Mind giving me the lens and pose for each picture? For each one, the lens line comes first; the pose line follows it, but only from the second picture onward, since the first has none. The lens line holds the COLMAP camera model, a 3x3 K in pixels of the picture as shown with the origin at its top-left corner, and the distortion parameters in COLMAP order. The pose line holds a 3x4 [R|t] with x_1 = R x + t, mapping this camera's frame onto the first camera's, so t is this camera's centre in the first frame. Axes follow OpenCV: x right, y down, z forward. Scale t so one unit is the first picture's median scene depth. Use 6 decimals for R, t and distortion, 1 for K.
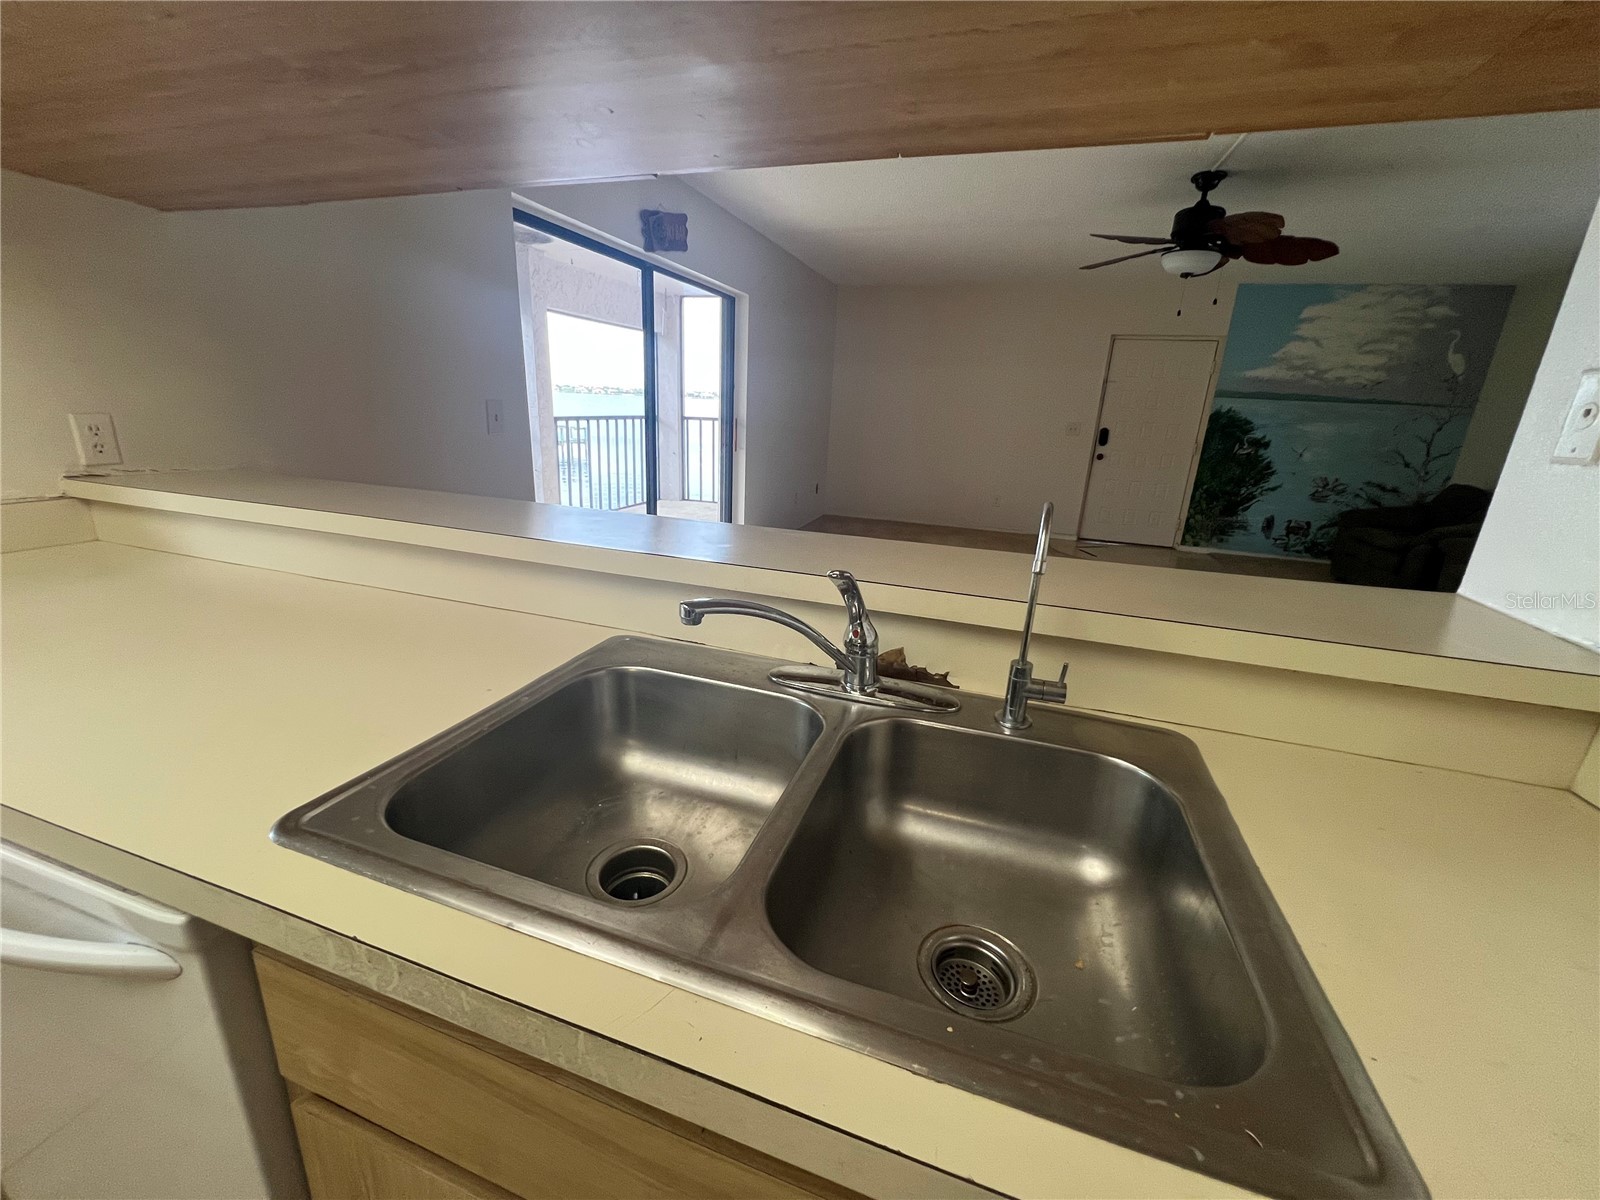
lens RADIAL K [[648.5, 0, 797.9], [0, 648.5, 596.1], [0, 0, 1]] dist [-0.005547, 0.000806]
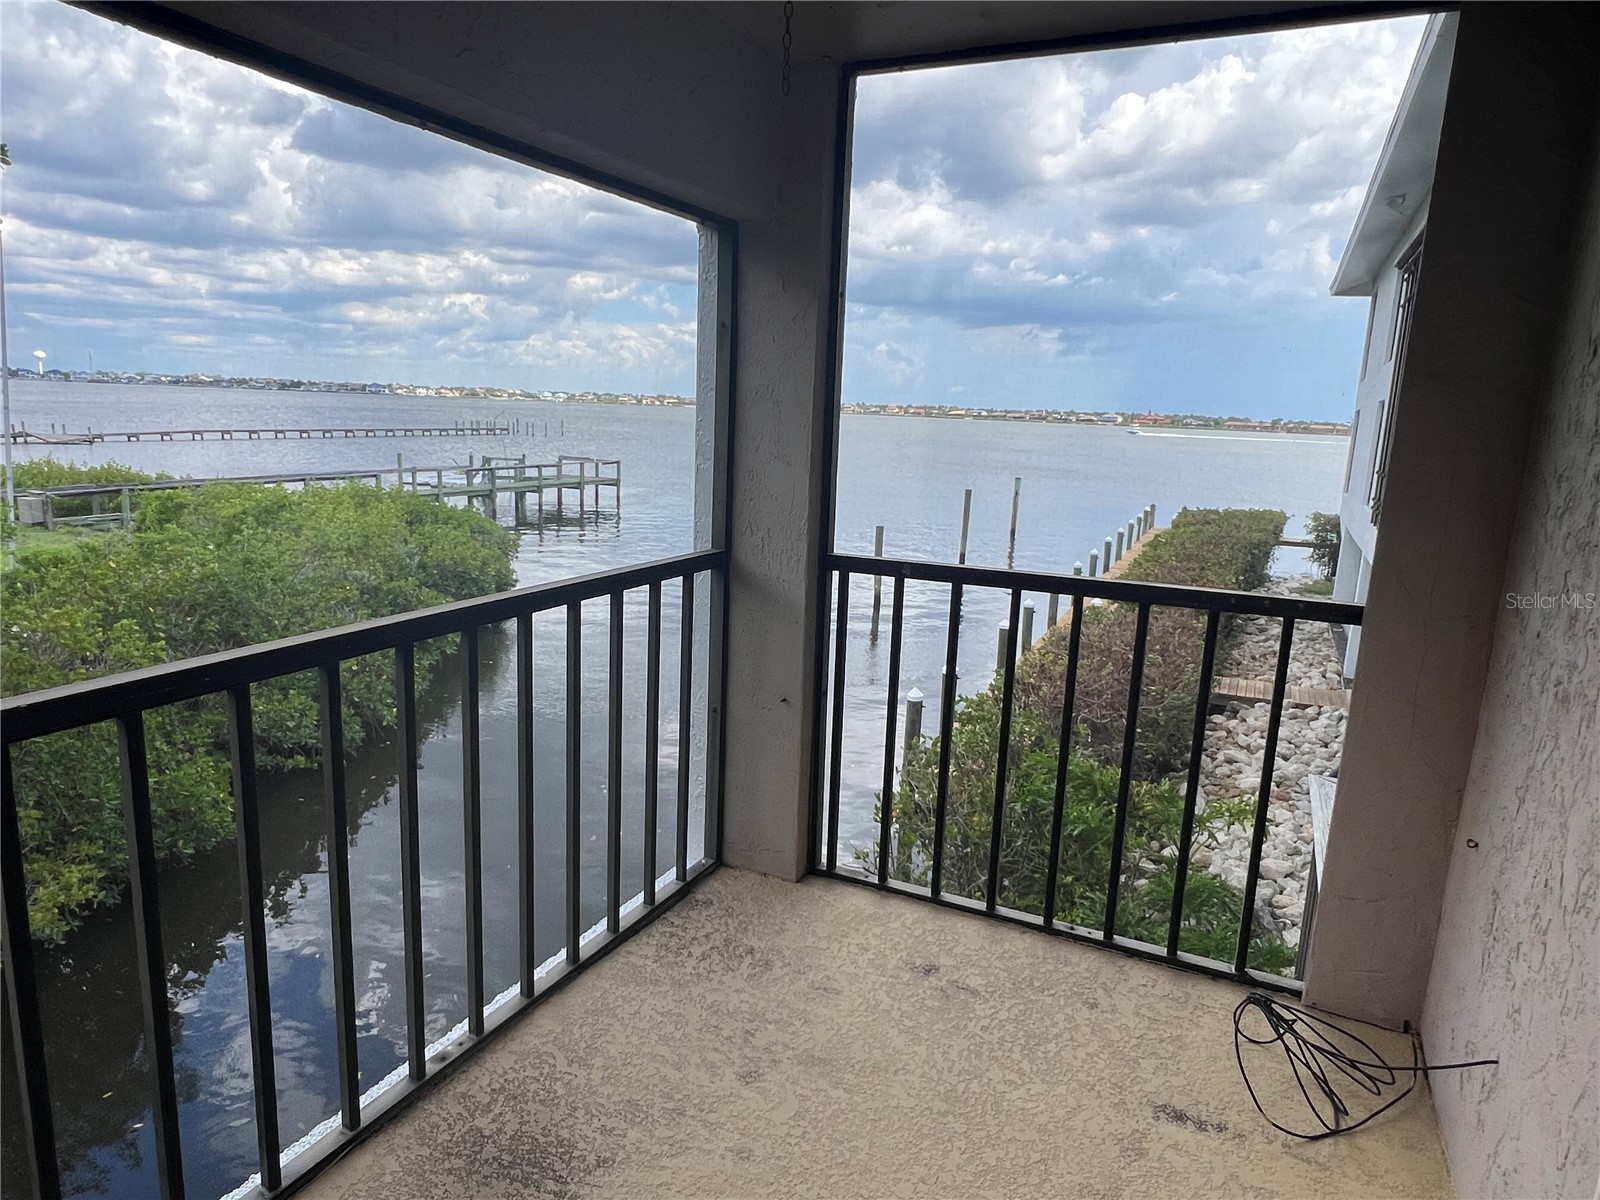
lens RADIAL K [[972.0, 0, 788.2], [0, 972.0, 605.8], [0, 0, 1]] dist [-0.008290, -0.002182]
pose [[0.988993, 0.023495, -0.146083, -0.196344], [-0.037638, 0.994782, -0.094822, -0.318964], [0.143093, 0.099277, 0.984717, 0.911508]]
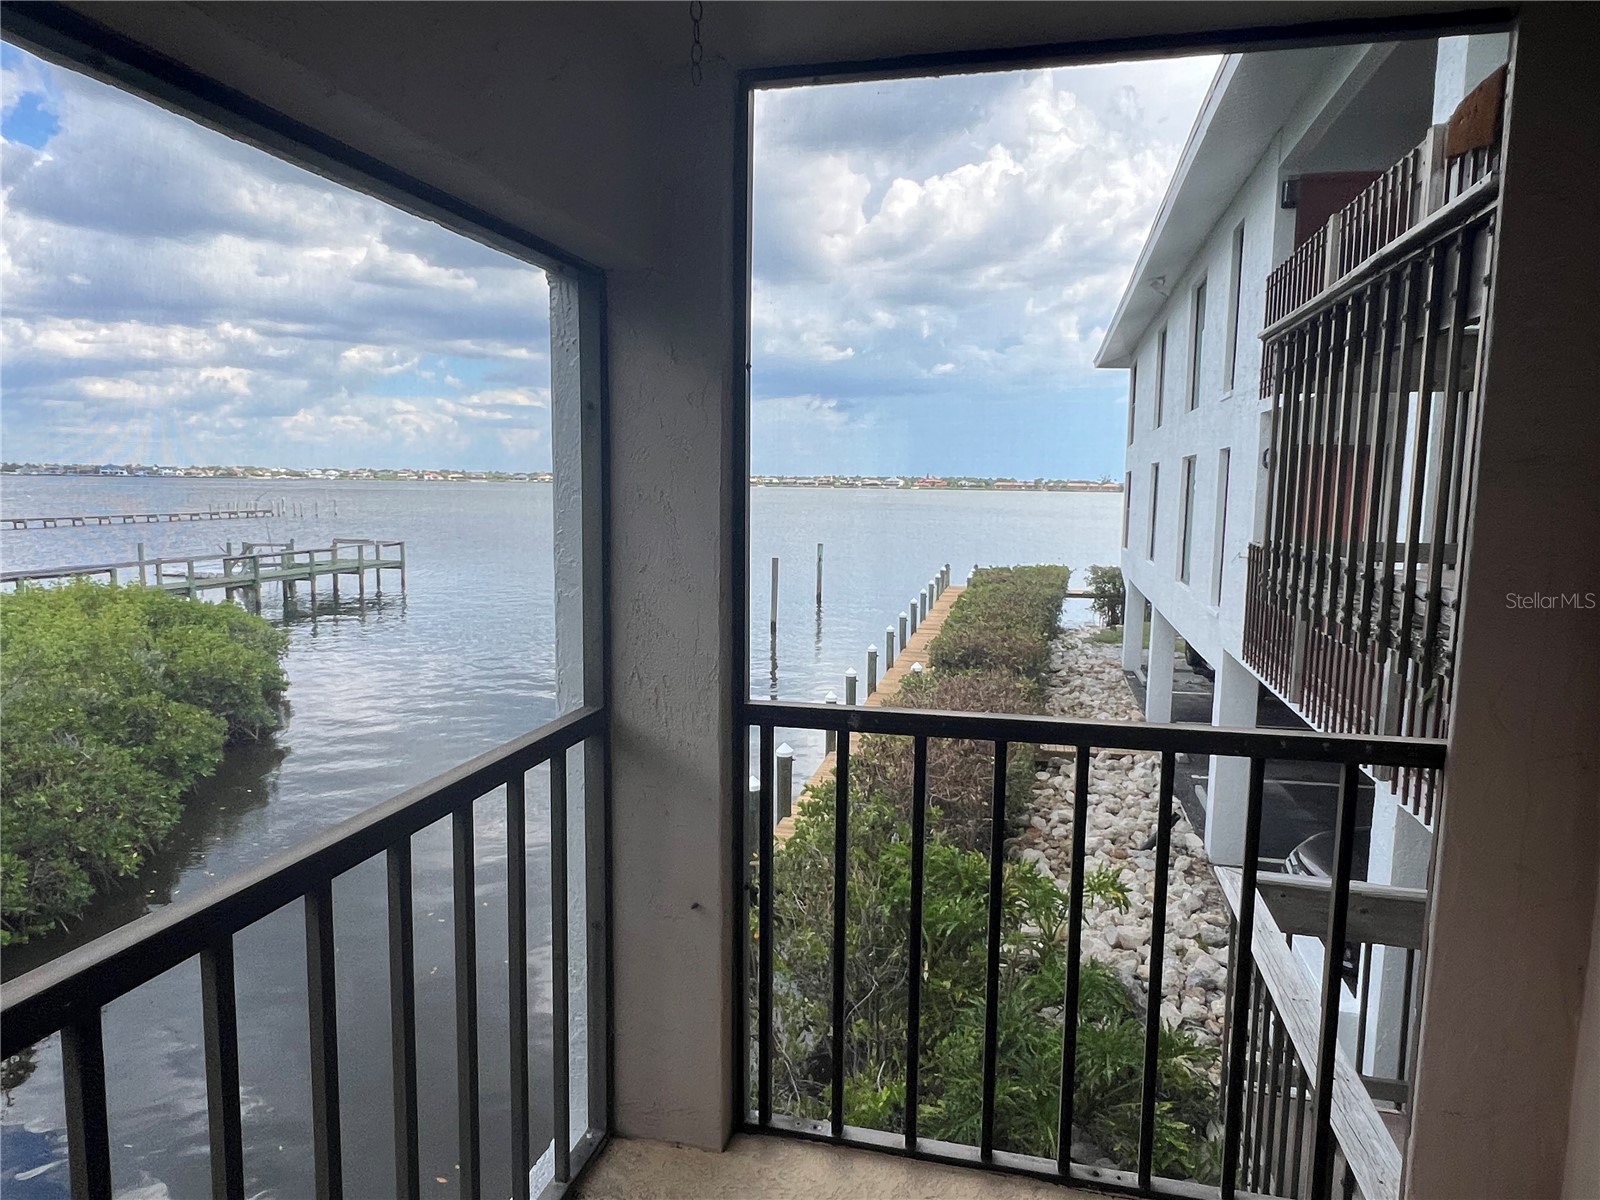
lens RADIAL K [[972.0, 0, 798.1], [0, 972.0, 594.7], [0, 0, 1]] dist [-0.008290, -0.002182]
pose [[0.997018, -0.038243, 0.067031, -0.255312], [0.049392, 0.983598, -0.173481, -0.371325], [-0.059297, 0.176274, 0.982553, 1.031862]]
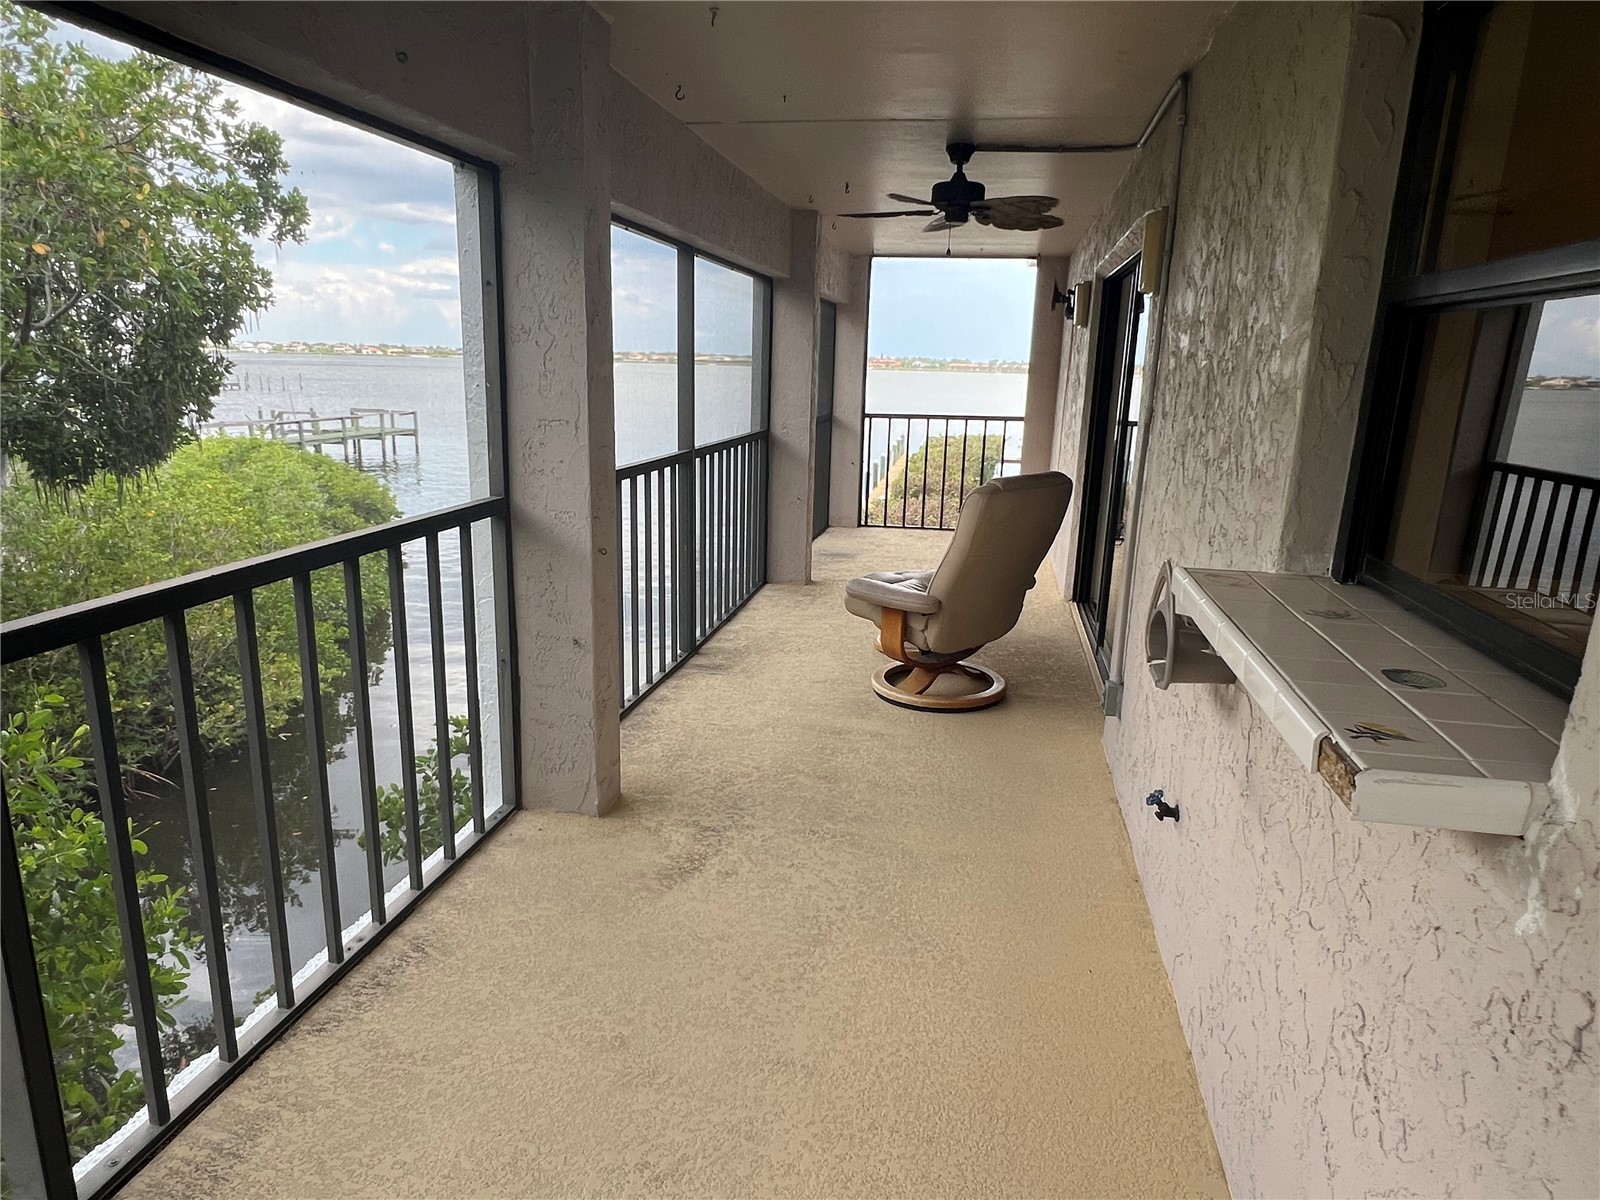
lens RADIAL K [[972.0, 0, 811.2], [0, 972.0, 598.3], [0, 0, 1]] dist [-0.008290, -0.002182]
pose [[0.991169, -0.049747, 0.122923, -0.546400], [0.055896, 0.997325, -0.047091, -0.028533], [-0.120252, 0.053546, 0.991298, -0.101883]]
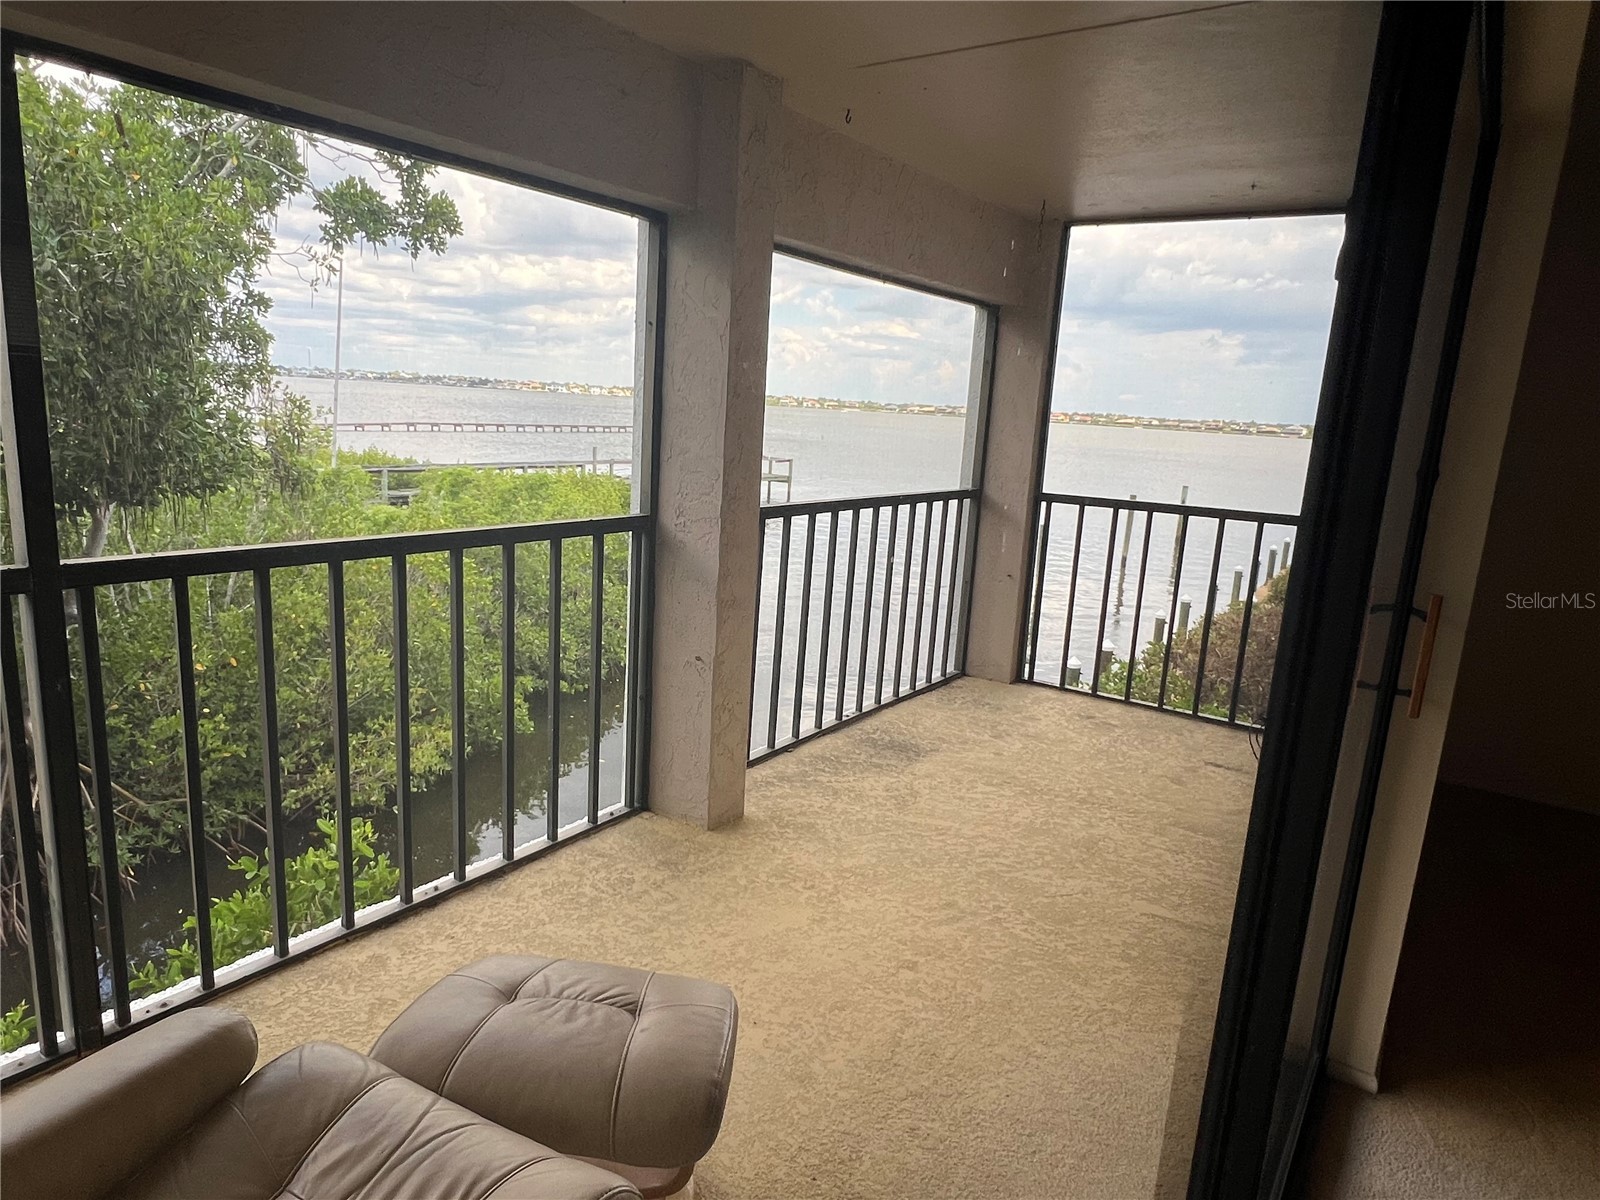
lens RADIAL K [[972.0, 0, 781.6], [0, 972.0, 600.1], [0, 0, 1]] dist [-0.008290, -0.002182]
pose [[0.950704, 0.070457, -0.301989, -0.200089], [-0.102791, 0.990389, -0.092535, -0.185760], [0.292567, 0.119015, 0.948810, 0.496759]]
